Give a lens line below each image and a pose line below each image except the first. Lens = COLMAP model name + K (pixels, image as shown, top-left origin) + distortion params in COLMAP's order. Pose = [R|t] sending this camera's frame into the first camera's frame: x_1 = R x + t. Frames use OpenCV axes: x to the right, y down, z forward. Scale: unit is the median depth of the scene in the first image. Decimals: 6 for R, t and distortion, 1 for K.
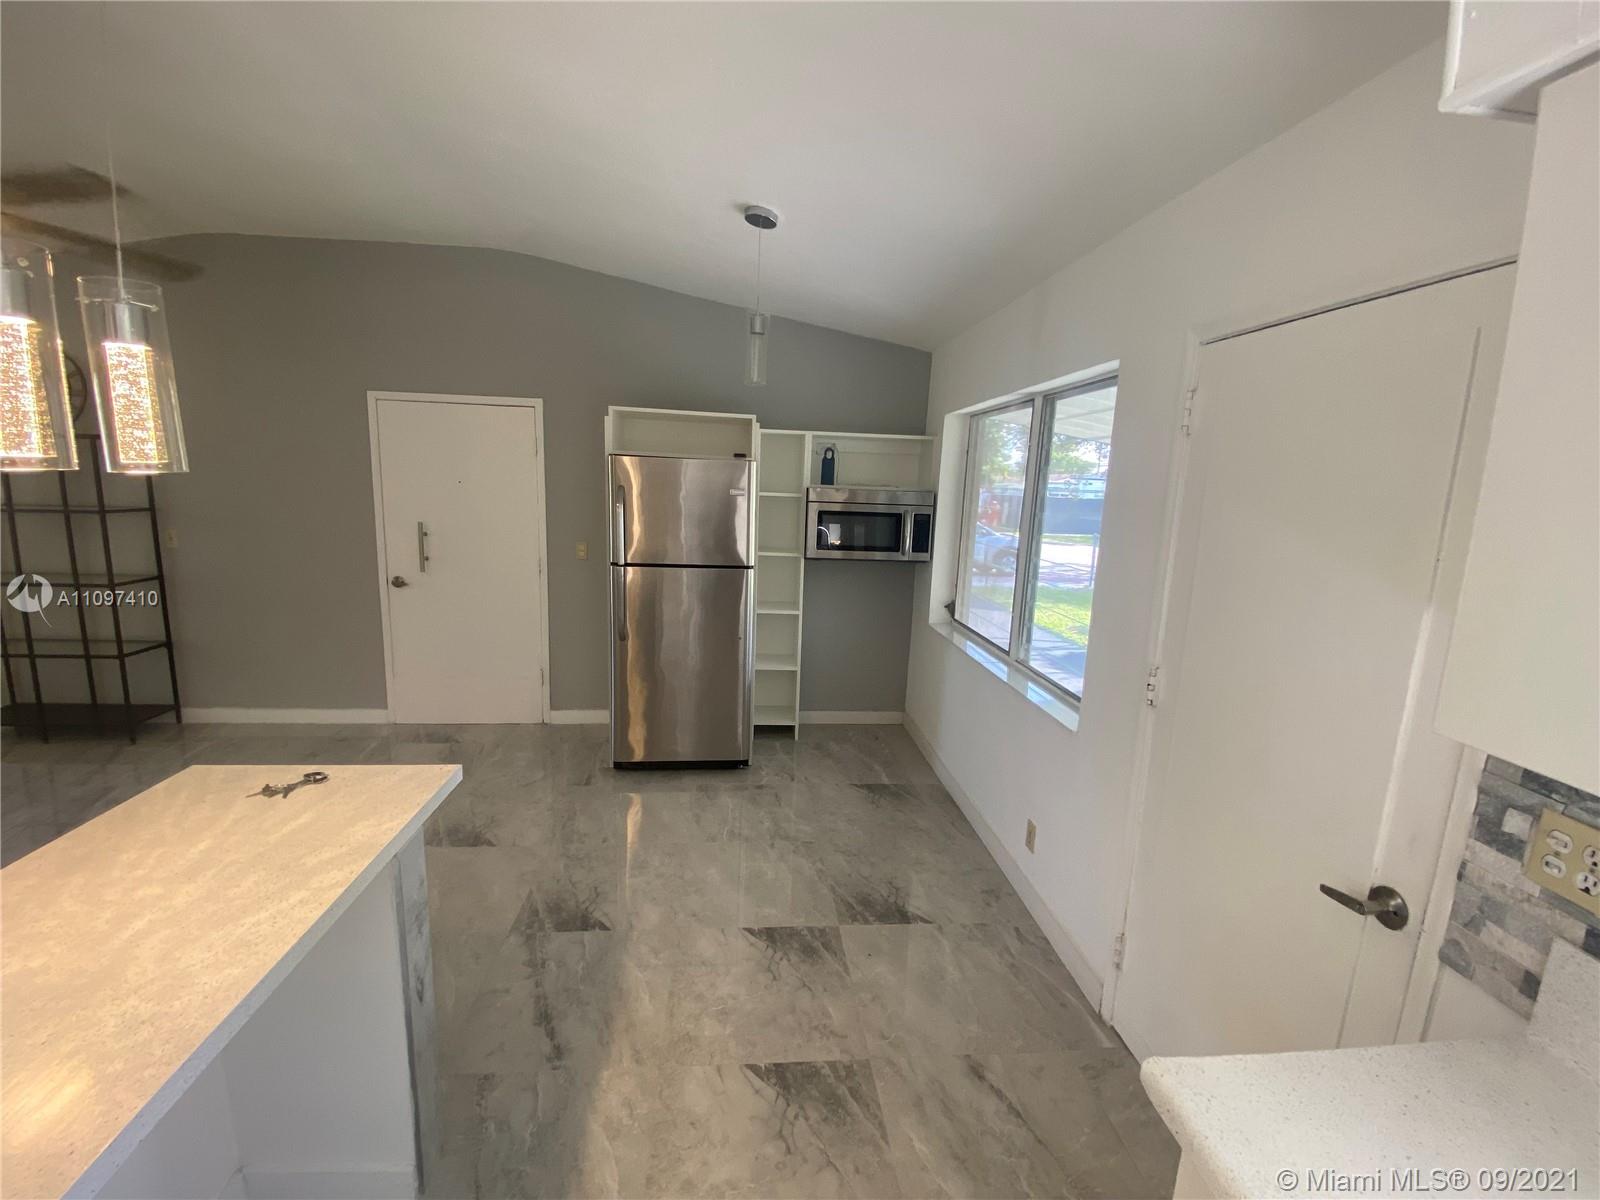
lens RADIAL K [[685.5, 0, 794.5], [0, 685.5, 600.7], [0, 0, 1]] dist [0.037747, -0.028507]
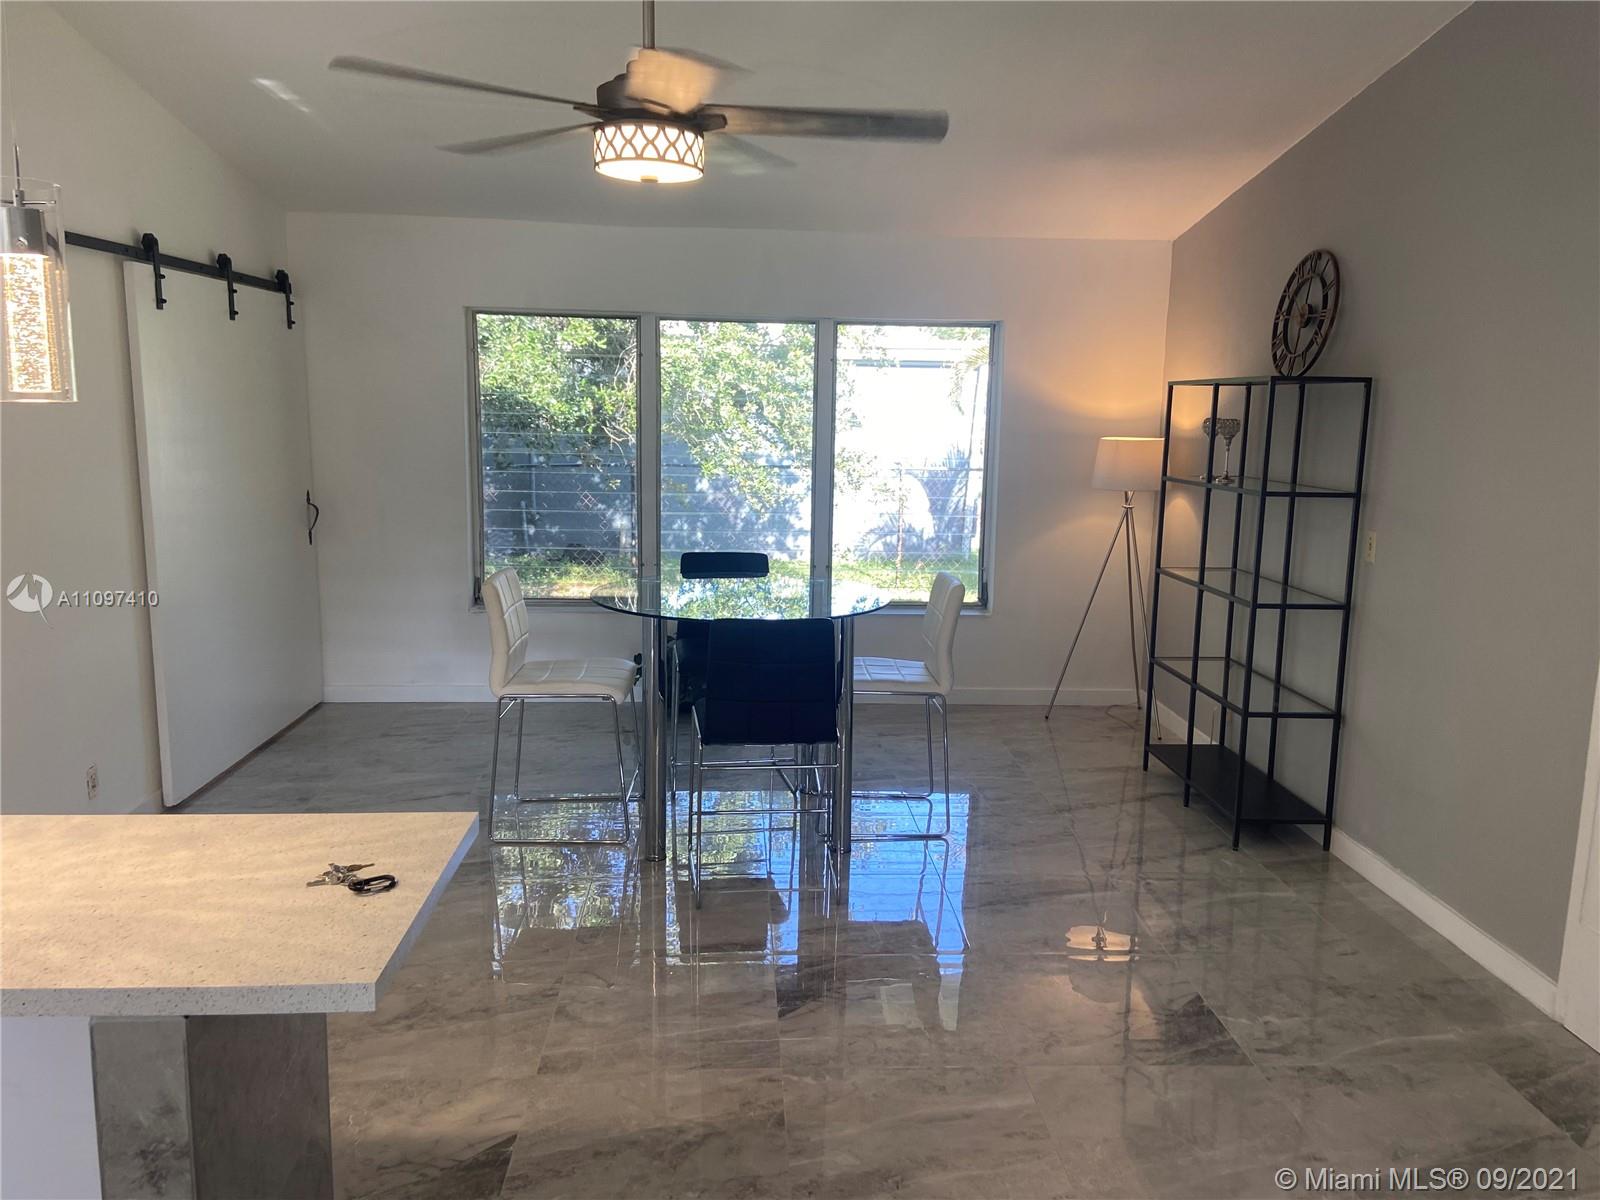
lens RADIAL K [[1205.0, 0, 803.6], [0, 1205.0, 608.1], [0, 0, 1]] dist [0.042625, -0.073921]
pose [[-0.025934, 0.136718, -0.990271, 0.232201], [-0.192725, 0.971336, 0.139151, -0.143693], [0.980910, 0.194458, 0.001158, 0.861579]]
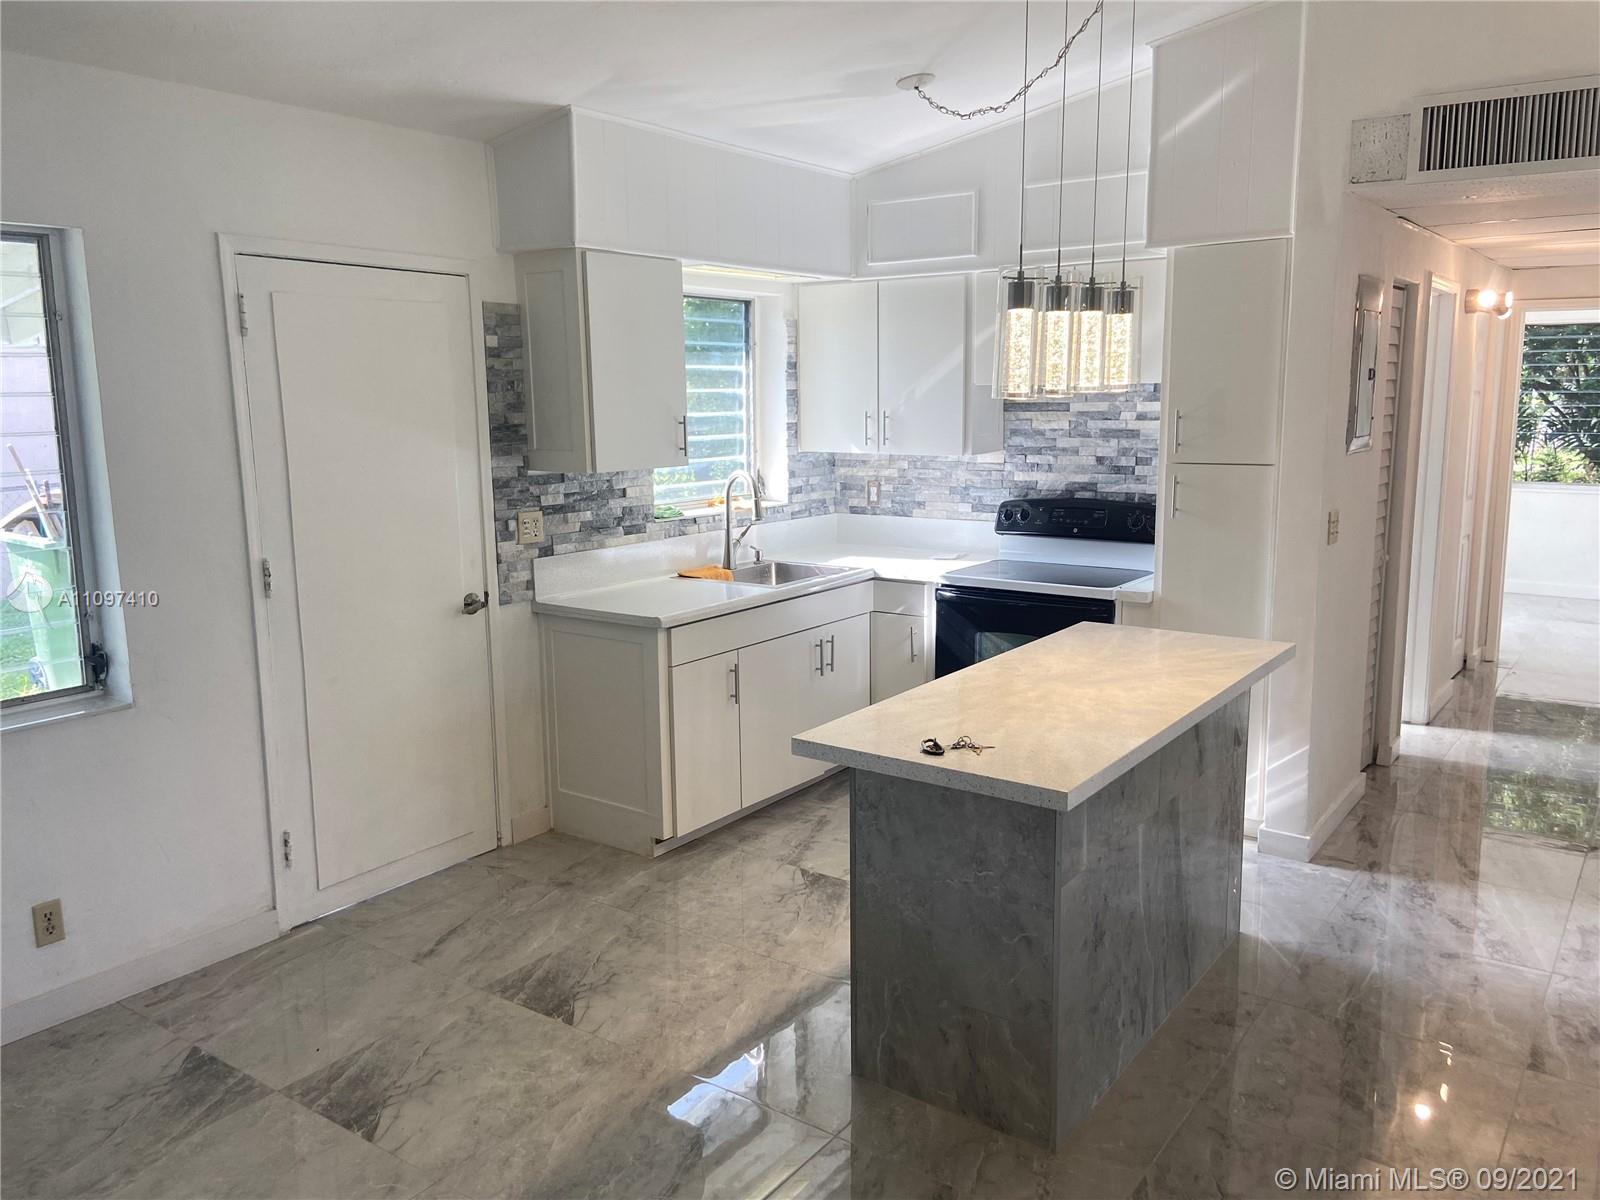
lens RADIAL K [[1232.6, 0, 797.5], [0, 1232.6, 591.4], [0, 0, 1]] dist [0.135534, -0.187869]
pose [[-0.755133, -0.135134, 0.641493, -0.991592], [0.097142, 0.944657, 0.313348, -0.283345], [-0.648335, 0.298935, -0.700214, 1.383640]]
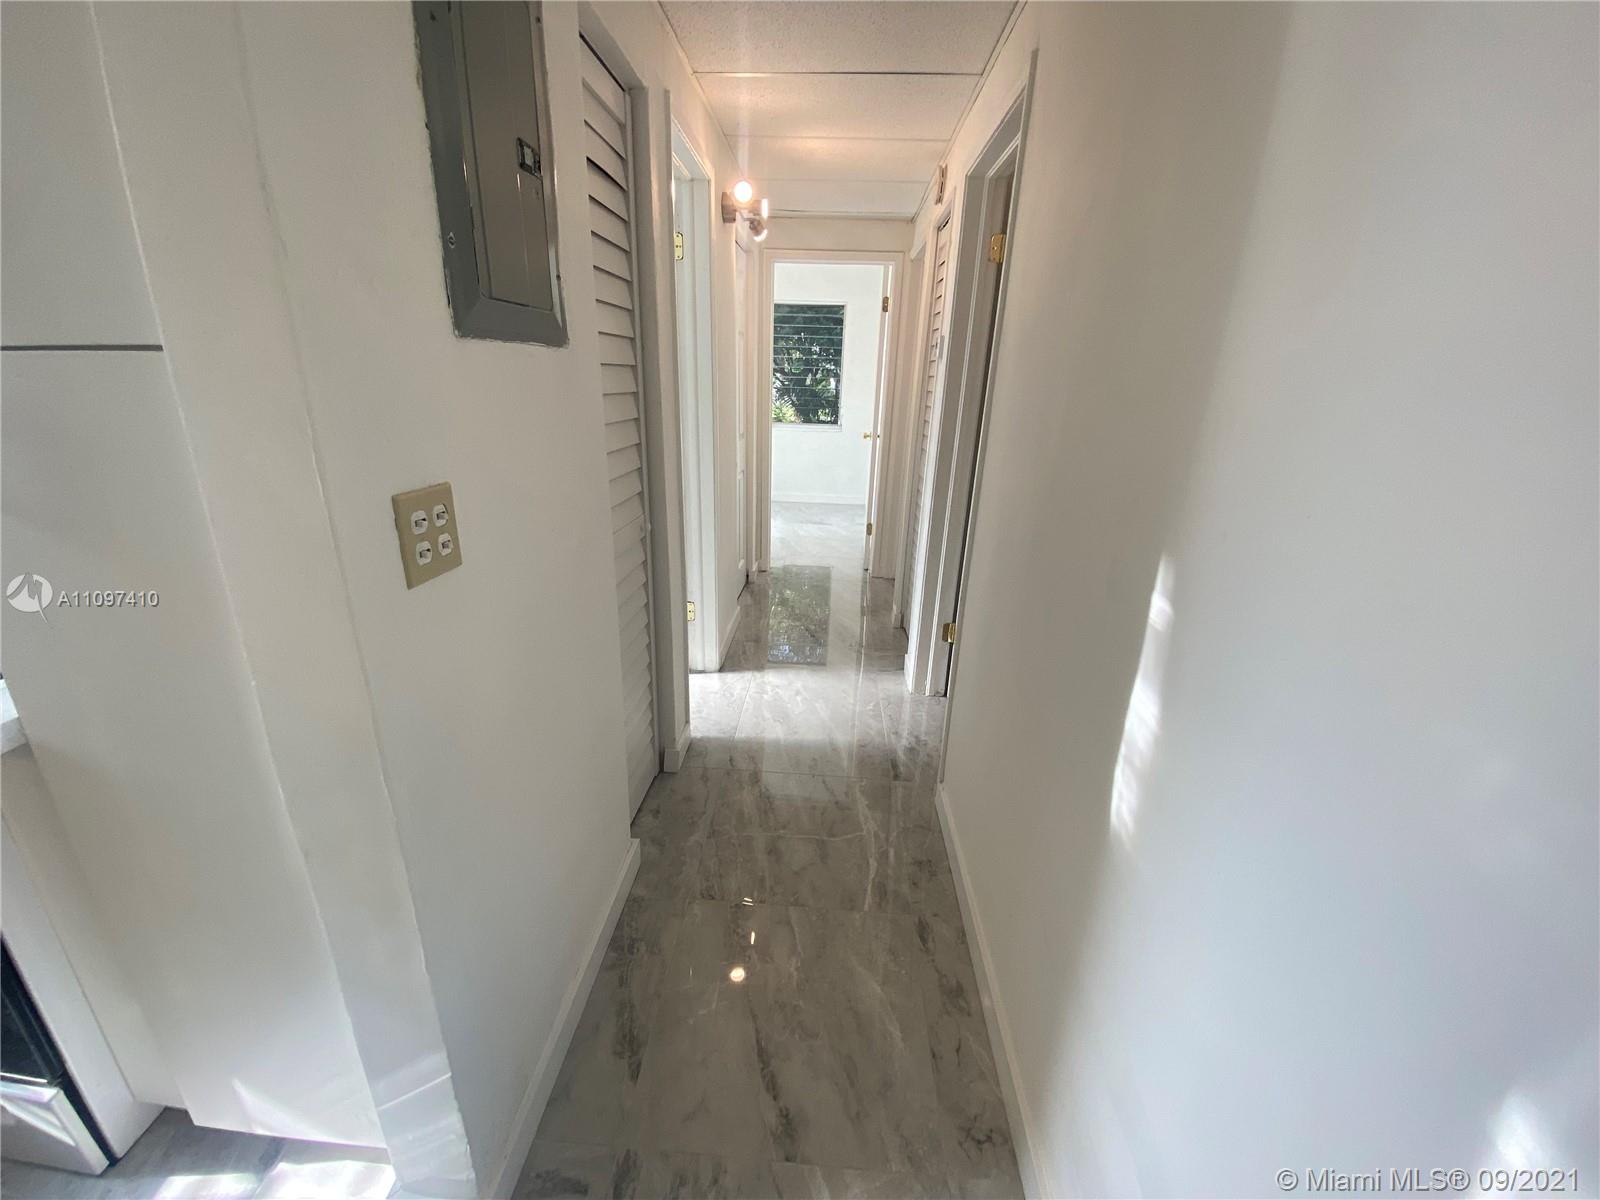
lens RADIAL K [[643.2, 0, 795.3], [0, 643.2, 608.8], [0, 0, 1]] dist [0.007078, -0.008726]
pose [[-0.986881, -0.113662, 0.114664, -0.665643], [-0.040808, 0.862748, 0.503984, 0.092478], [-0.156210, 0.492693, -0.856068, -0.013474]]
